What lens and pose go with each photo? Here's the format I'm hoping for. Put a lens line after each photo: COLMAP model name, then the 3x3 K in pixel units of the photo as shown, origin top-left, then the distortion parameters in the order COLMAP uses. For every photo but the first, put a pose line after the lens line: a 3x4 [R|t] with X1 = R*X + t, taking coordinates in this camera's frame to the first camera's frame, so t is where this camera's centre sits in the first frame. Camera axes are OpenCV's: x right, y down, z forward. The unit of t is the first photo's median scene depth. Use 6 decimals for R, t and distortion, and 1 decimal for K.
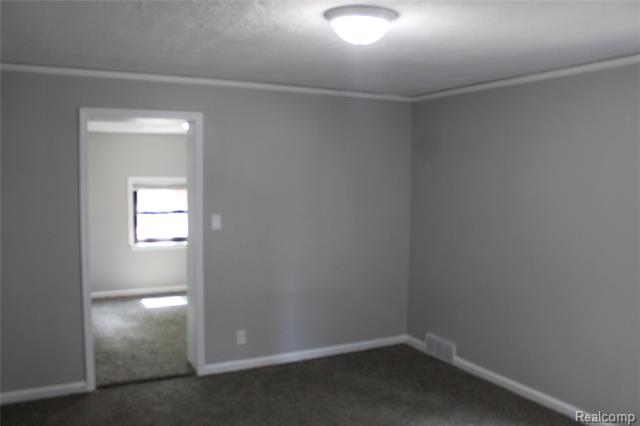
lens RADIAL K [[539.0, 0, 318.6], [0, 539.0, 211.9], [0, 0, 1]] dist [-0.136394, 0.103833]
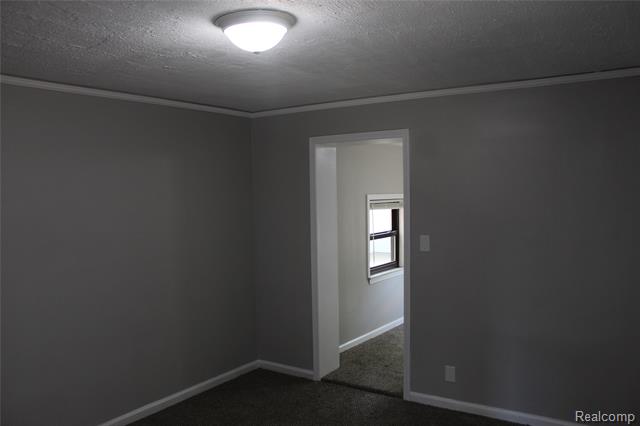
lens RADIAL K [[539.0, 0, 322.8], [0, 539.0, 214.5], [0, 0, 1]] dist [-0.136394, 0.103833]
pose [[0.472610, 0.016426, -0.881119, 0.568193], [-0.050558, 0.998685, -0.008500, -0.013612], [0.879820, 0.048565, 0.472819, 0.409220]]
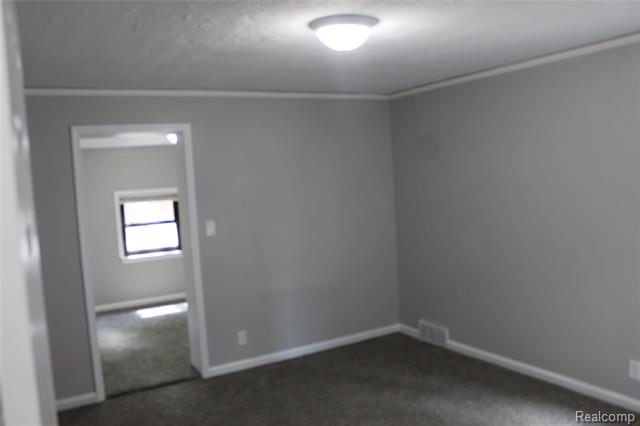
lens RADIAL K [[539.0, 0, 317.0], [0, 539.0, 212.8], [0, 0, 1]] dist [-0.136394, 0.103833]
pose [[0.996592, -0.071760, 0.040689, -0.027186], [0.071753, 0.997421, 0.001626, 0.002443], [-0.040701, 0.001299, 0.999171, -0.040313]]
